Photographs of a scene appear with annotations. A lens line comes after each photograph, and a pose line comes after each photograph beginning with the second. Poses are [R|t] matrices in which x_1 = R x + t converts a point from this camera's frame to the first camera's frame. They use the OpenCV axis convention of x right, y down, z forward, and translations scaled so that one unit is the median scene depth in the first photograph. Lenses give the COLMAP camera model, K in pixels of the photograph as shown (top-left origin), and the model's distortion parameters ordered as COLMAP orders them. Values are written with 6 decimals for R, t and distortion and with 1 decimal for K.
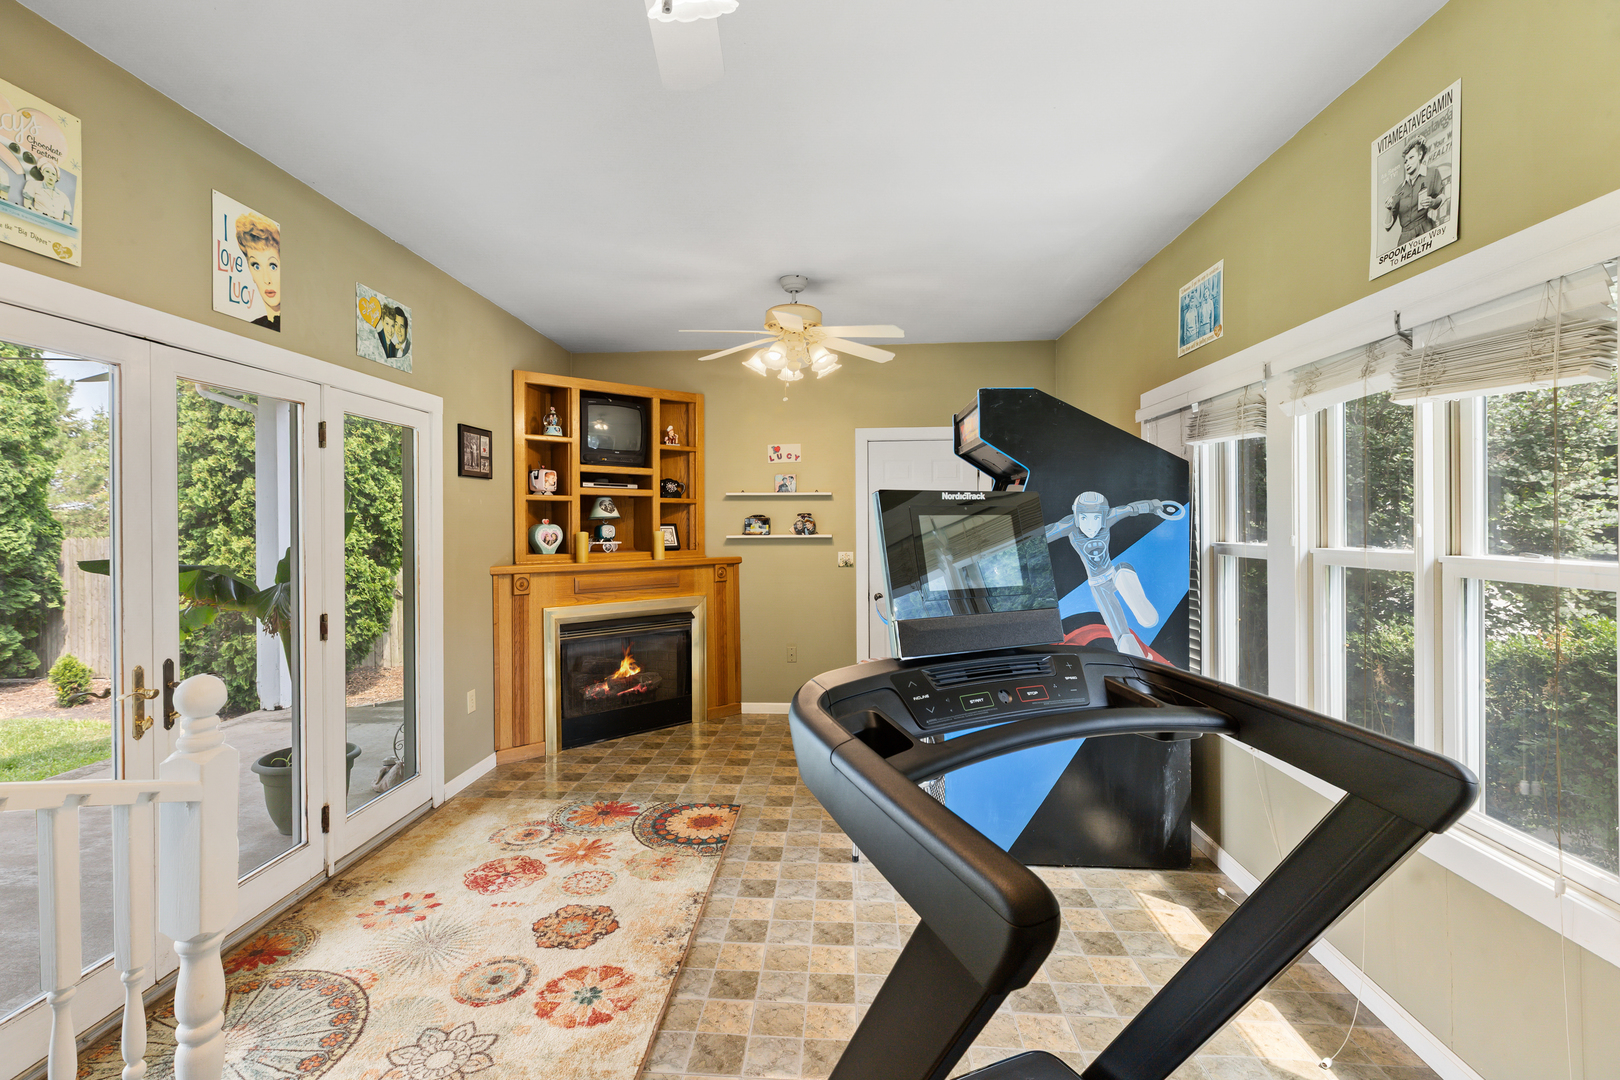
lens RADIAL K [[745.7, 0, 804.0], [0, 745.7, 525.5], [0, 0, 1]] dist [-0.001053, -0.000074]
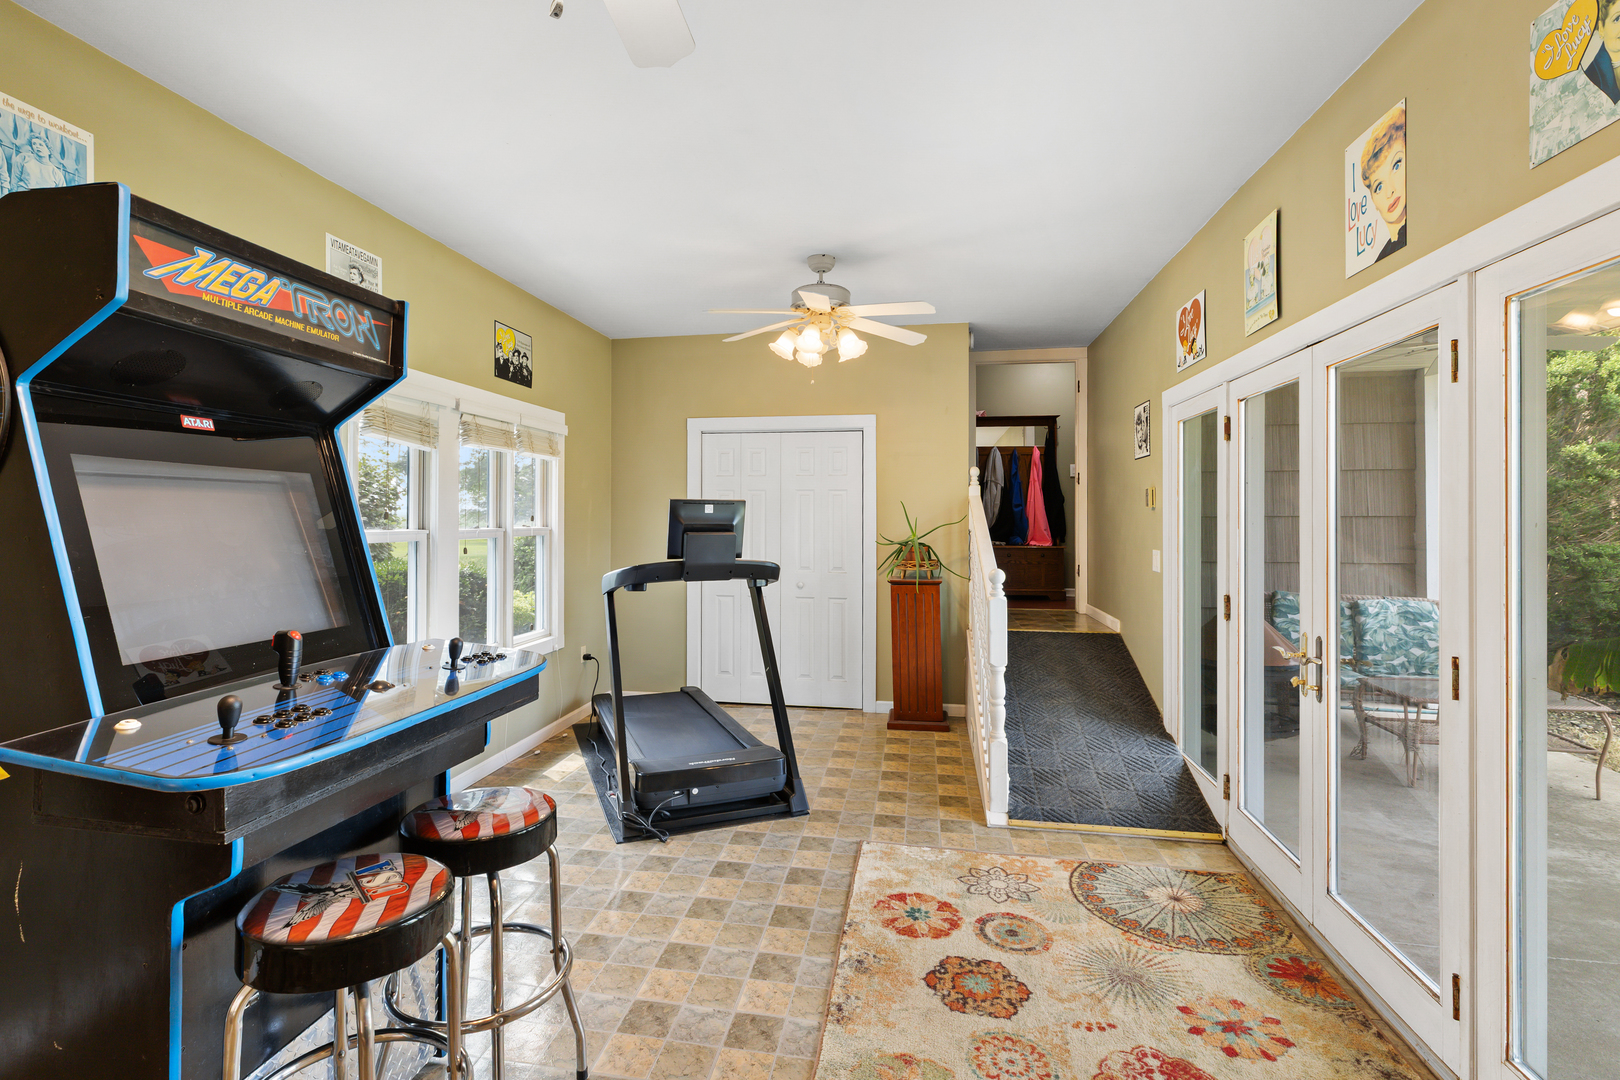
lens RADIAL K [[745.7, 0, 808.0], [0, 745.7, 523.8], [0, 0, 1]] dist [-0.001053, -0.000074]
pose [[-0.995688, -0.000174, 0.092761, -0.204109], [0.001227, 0.999886, 0.015044, 0.001788], [-0.092753, 0.015093, -0.995575, 1.939382]]
